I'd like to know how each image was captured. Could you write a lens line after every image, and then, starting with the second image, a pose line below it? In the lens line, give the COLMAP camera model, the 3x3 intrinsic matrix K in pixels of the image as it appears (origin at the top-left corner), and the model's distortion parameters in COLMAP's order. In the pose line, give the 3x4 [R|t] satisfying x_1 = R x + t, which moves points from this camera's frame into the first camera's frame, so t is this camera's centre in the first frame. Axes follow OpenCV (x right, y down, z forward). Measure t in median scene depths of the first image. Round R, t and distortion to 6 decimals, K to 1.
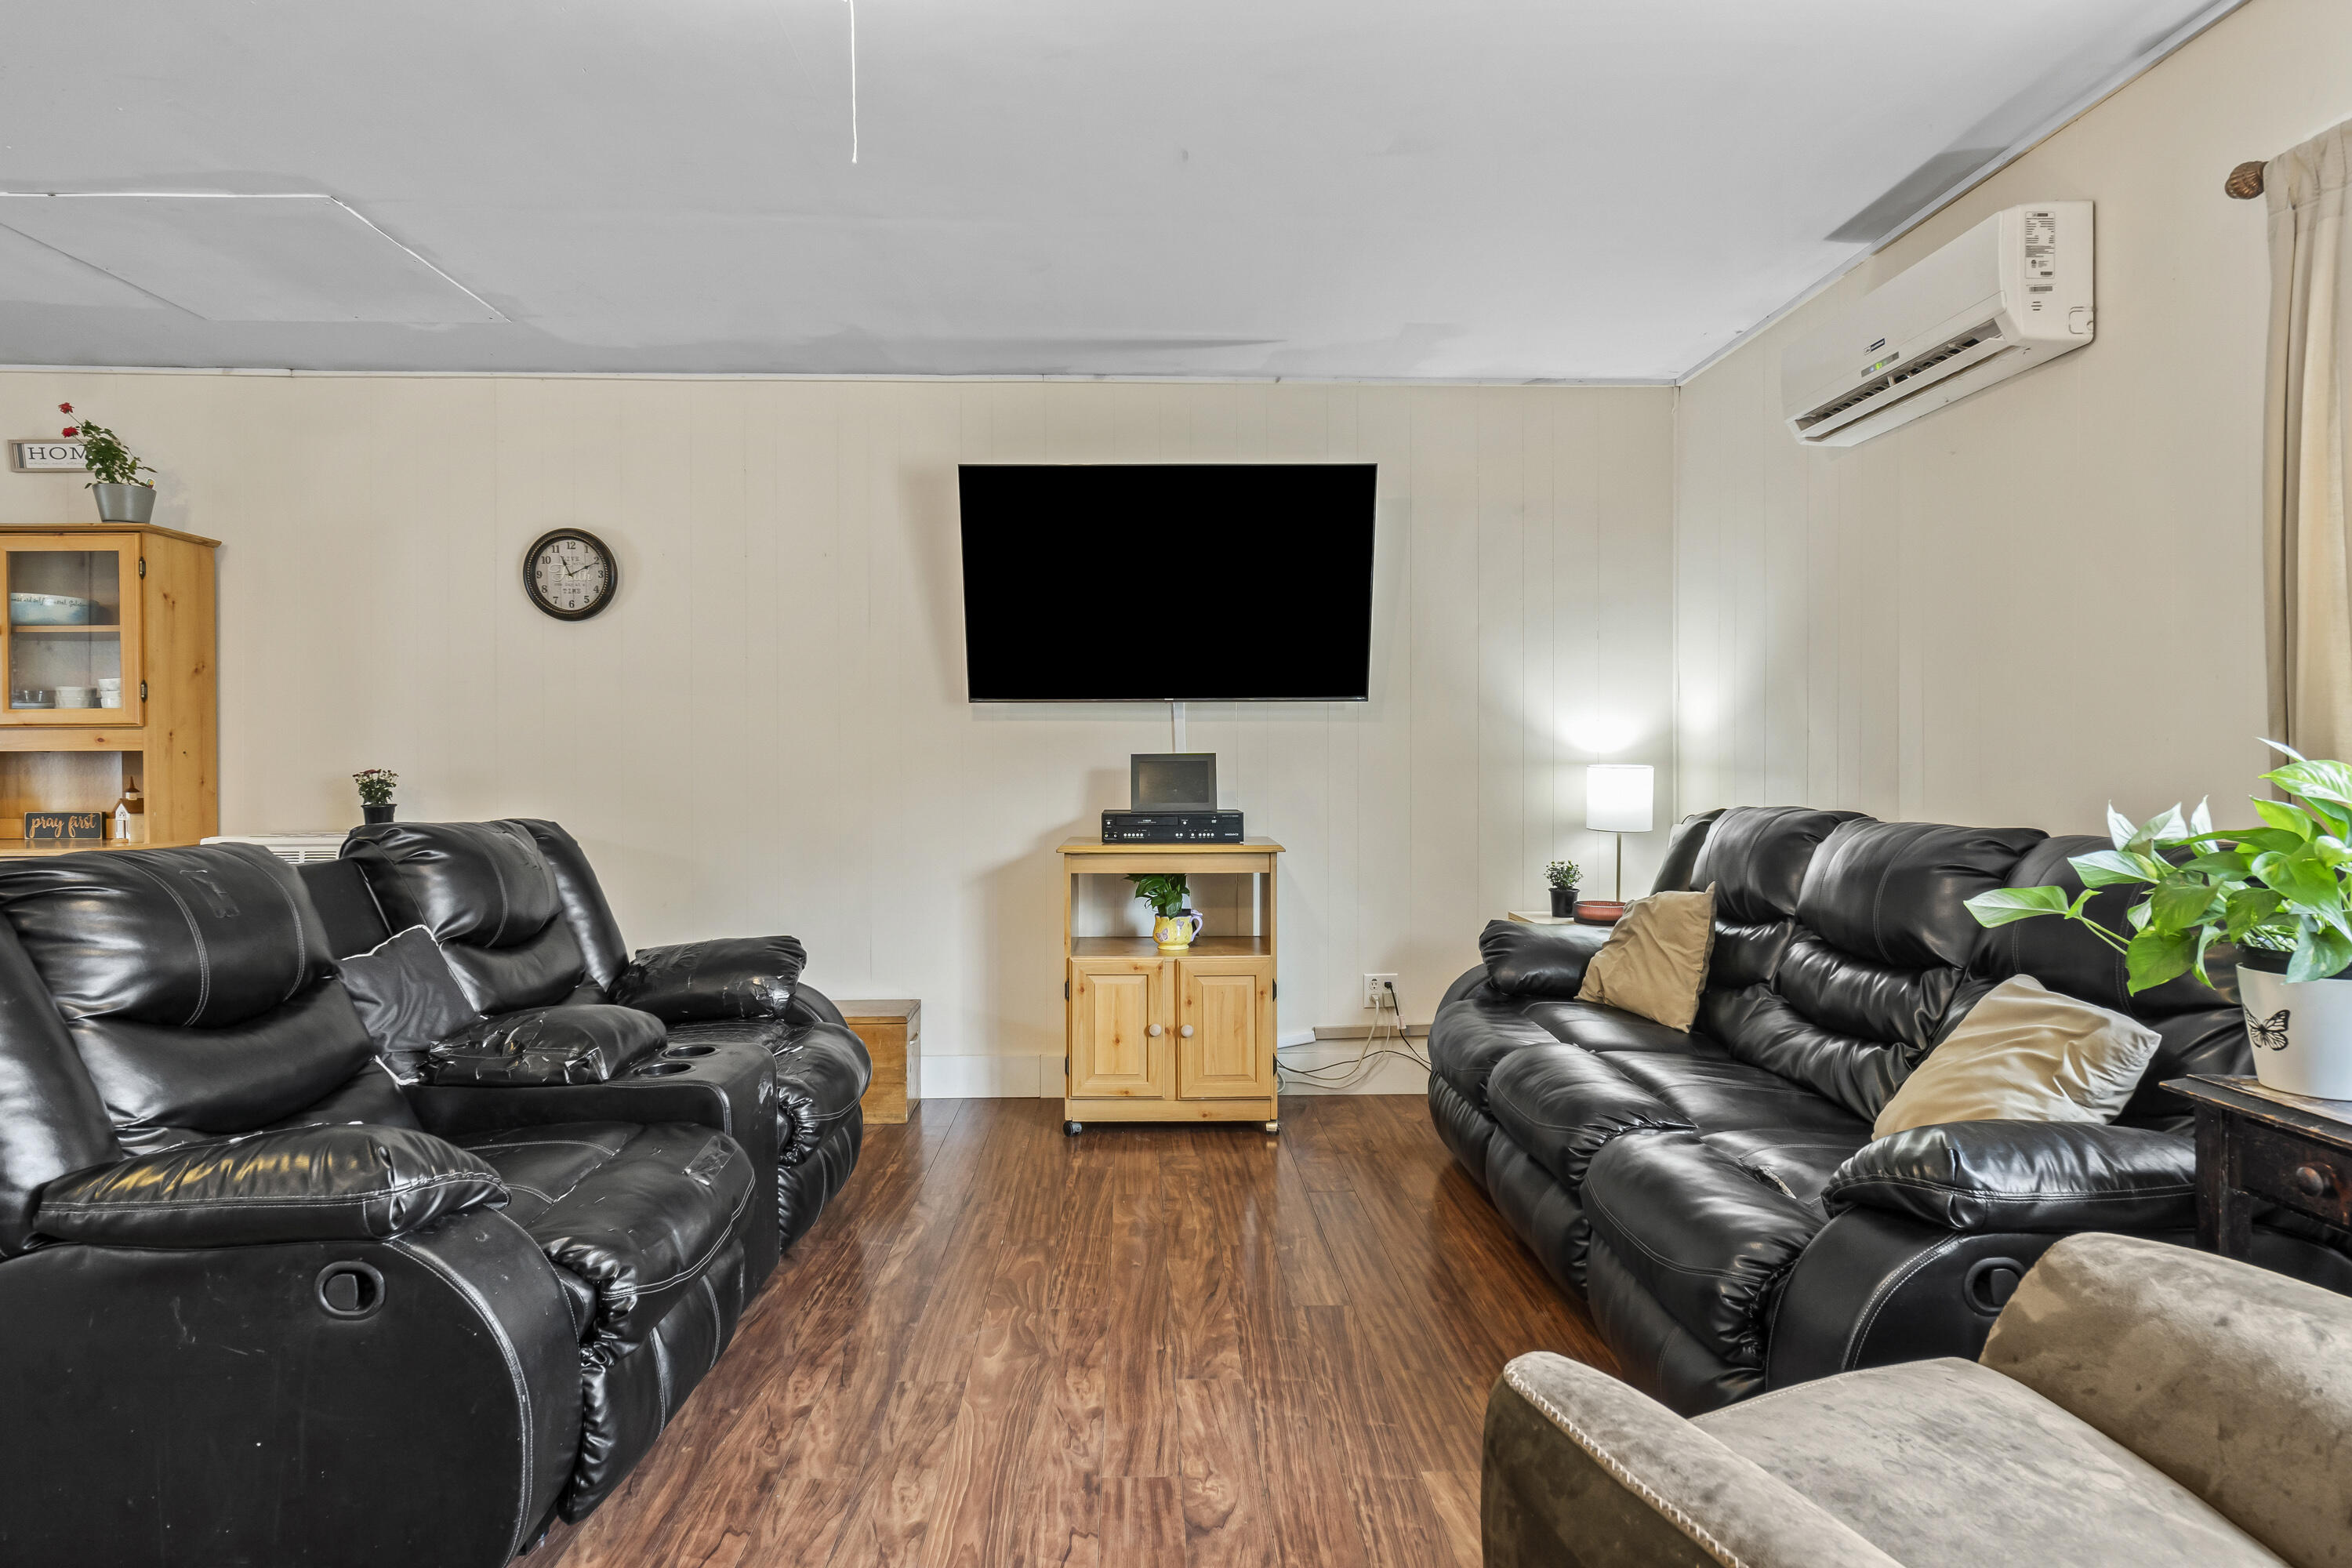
lens RADIAL K [[1257.5, 0, 1169.8], [0, 1257.5, 775.4], [0, 0, 1]] dist [-0.004598, 0.000153]
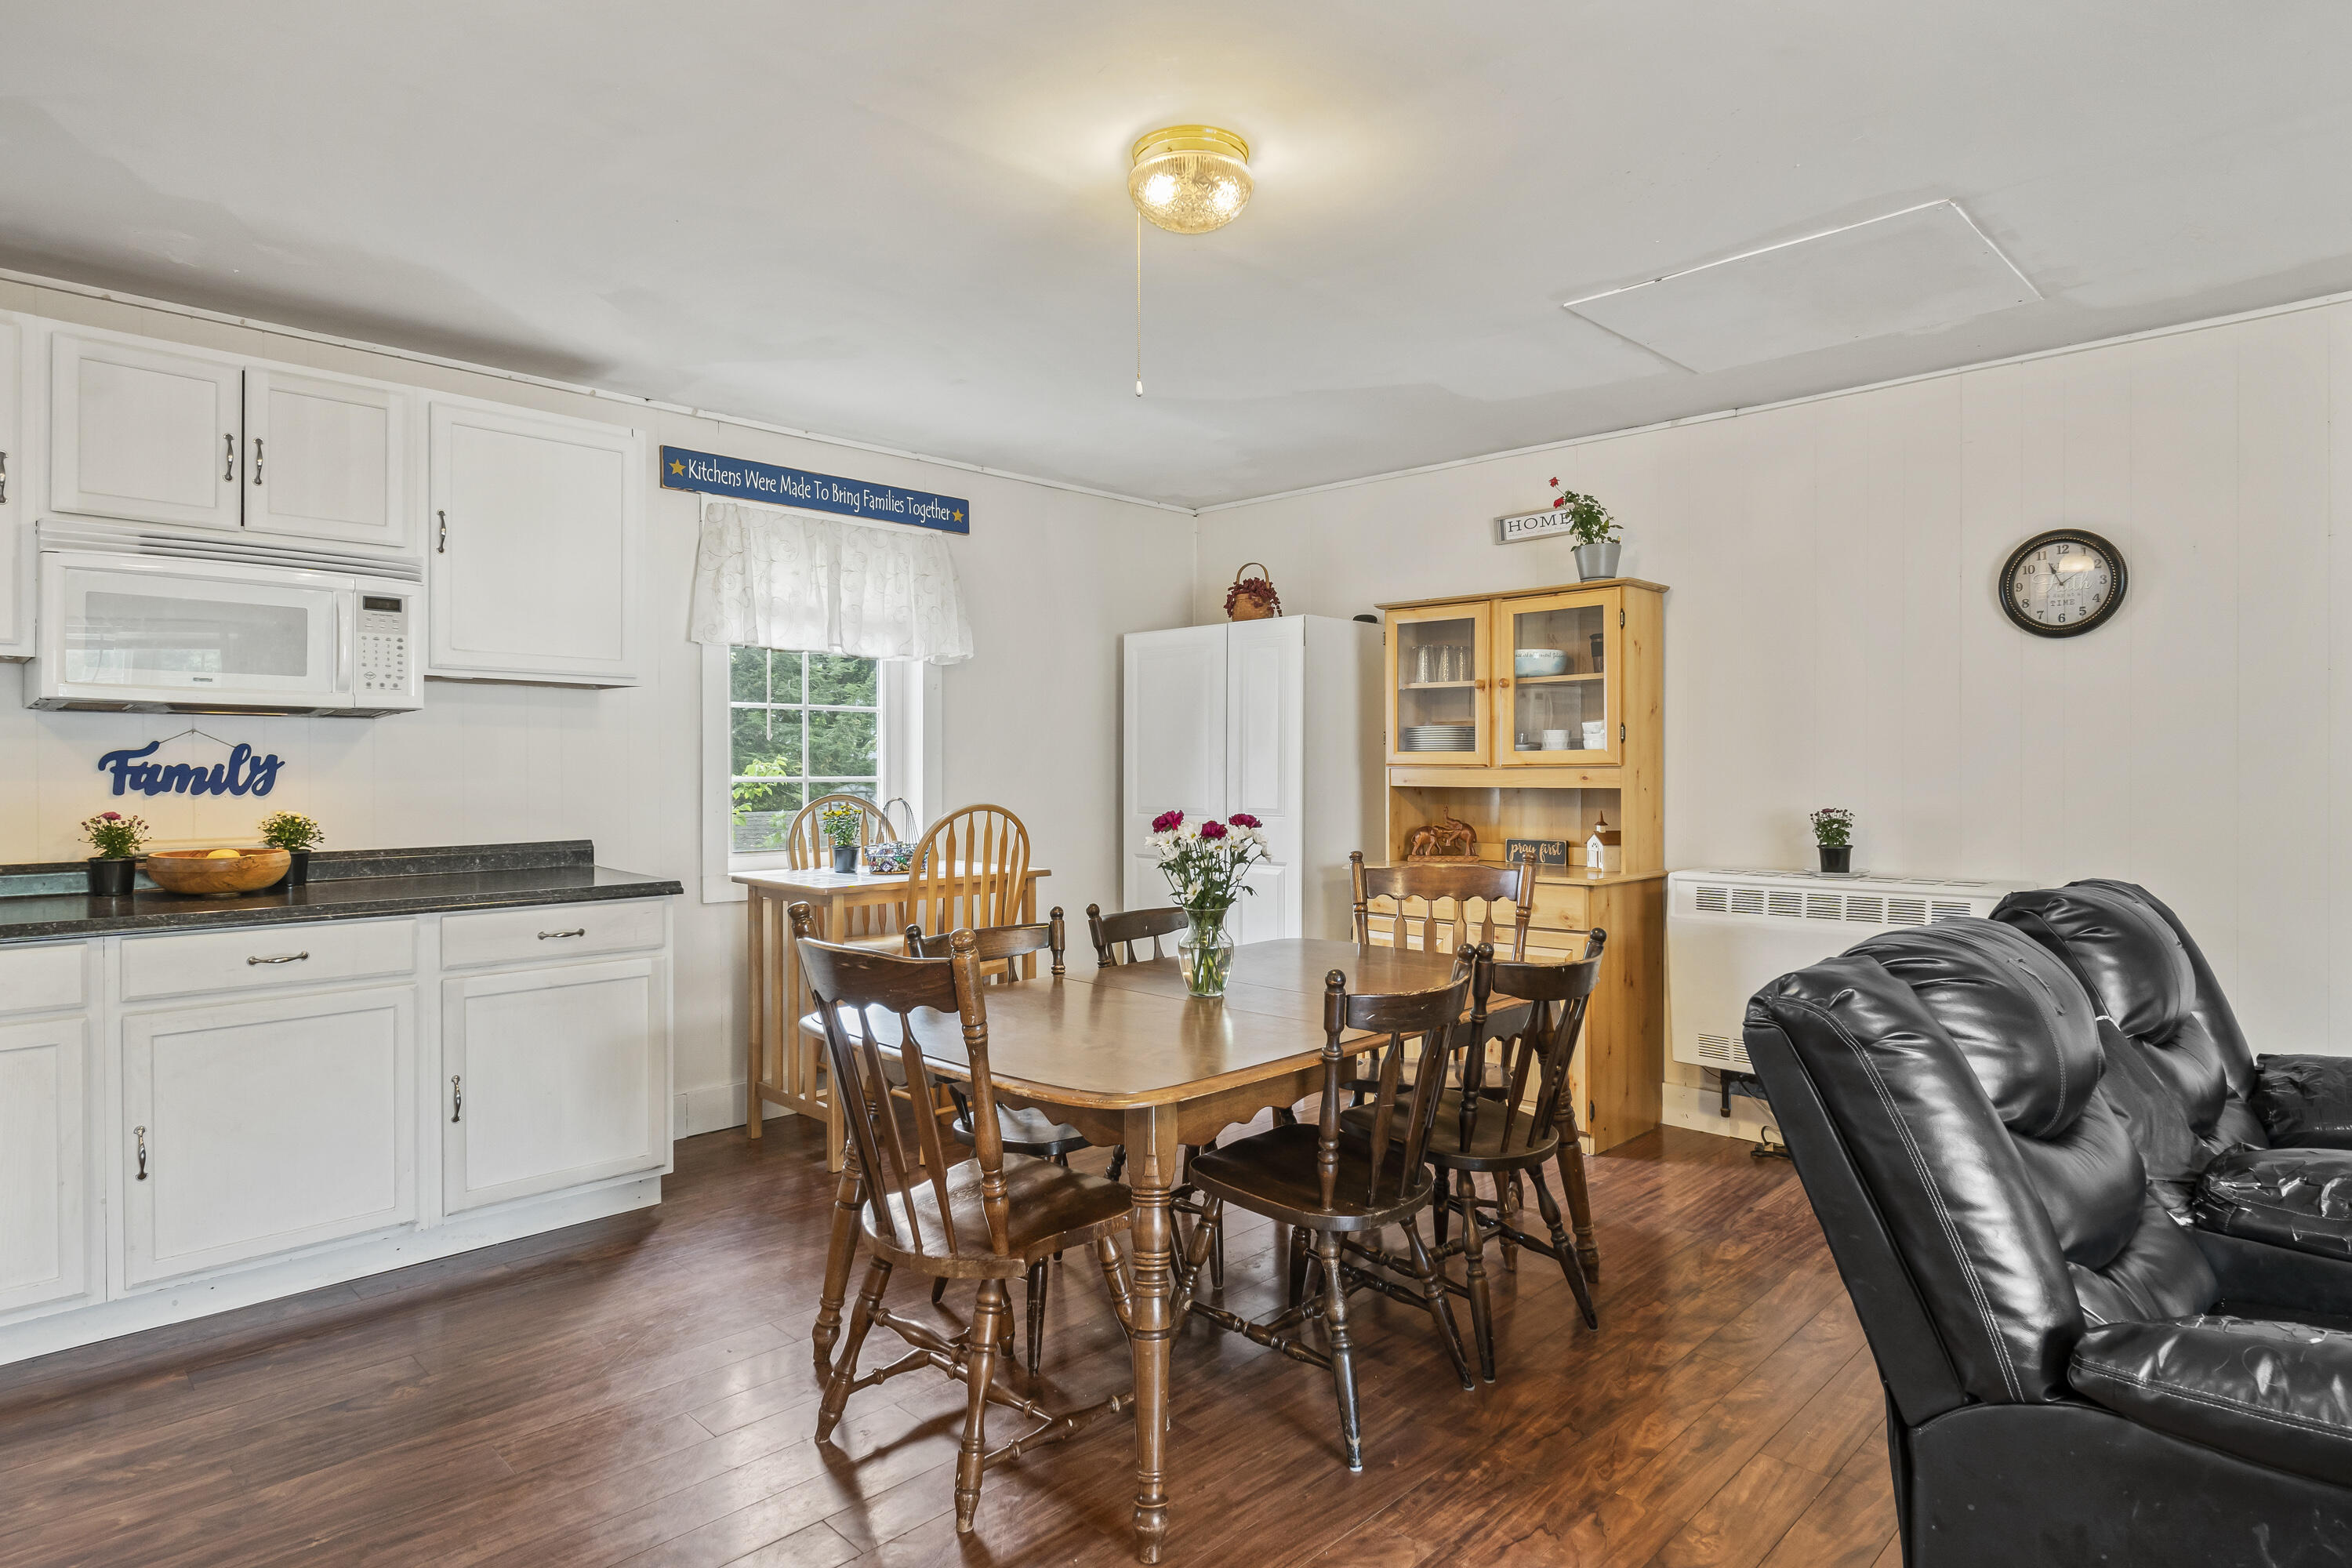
lens RADIAL K [[1284.6, 0, 1178.5], [0, 1284.6, 771.3], [0, 0, 1]] dist [-0.008676, 0.000390]
pose [[0.691179, 0.000711, -0.722683, -0.280938], [-0.005191, 0.999979, -0.003981, -0.027520], [0.722665, 0.006503, 0.691168, -0.035879]]
